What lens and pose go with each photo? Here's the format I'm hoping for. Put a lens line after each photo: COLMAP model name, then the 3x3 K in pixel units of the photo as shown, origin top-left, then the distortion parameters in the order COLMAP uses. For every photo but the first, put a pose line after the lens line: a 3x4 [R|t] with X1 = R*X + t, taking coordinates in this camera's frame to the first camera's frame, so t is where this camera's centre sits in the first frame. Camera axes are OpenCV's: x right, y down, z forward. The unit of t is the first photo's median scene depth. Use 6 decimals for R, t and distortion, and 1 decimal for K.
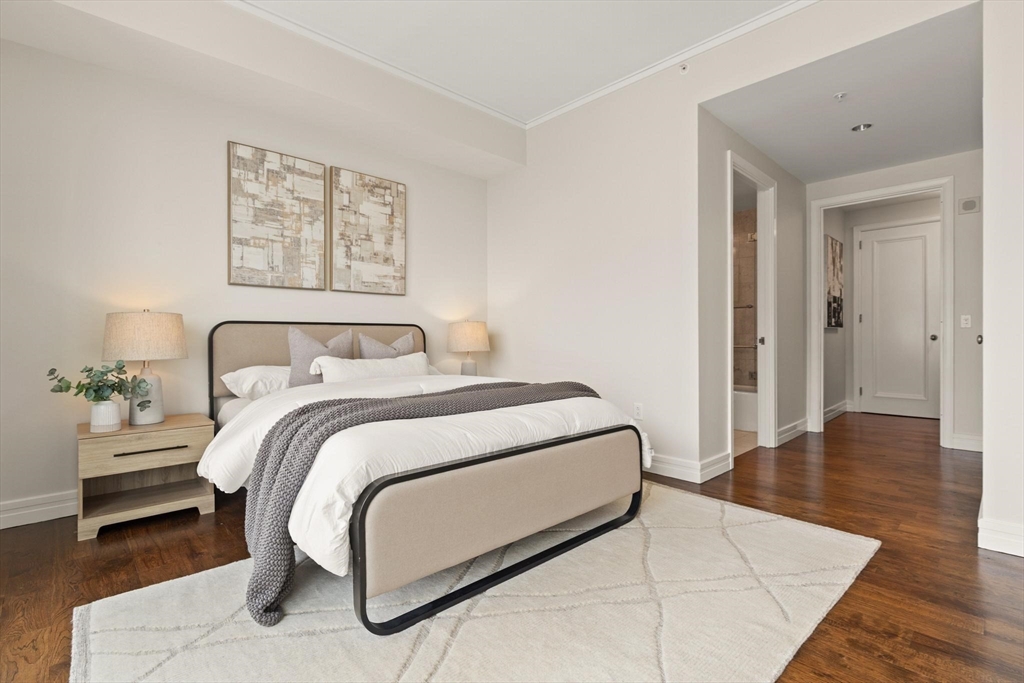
lens RADIAL K [[485.0, 0, 519.9], [0, 485.0, 340.6], [0, 0, 1]] dist [-0.005792, 0.001367]
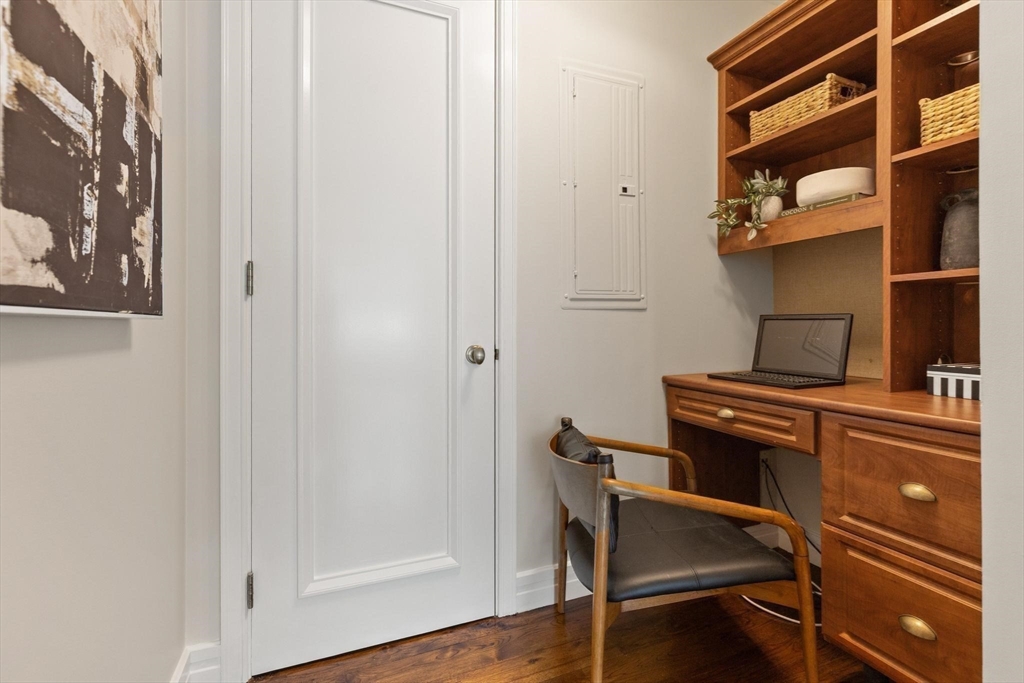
lens RADIAL K [[471.3, 0, 512.1], [0, 471.3, 334.6], [0, 0, 1]] dist [0.007996, -0.003166]
pose [[0.354767, -0.008411, 0.934917, 0.560886], [0.016480, 0.999860, 0.002741, -0.019286], [-0.934810, 0.014435, 0.354856, 0.834731]]
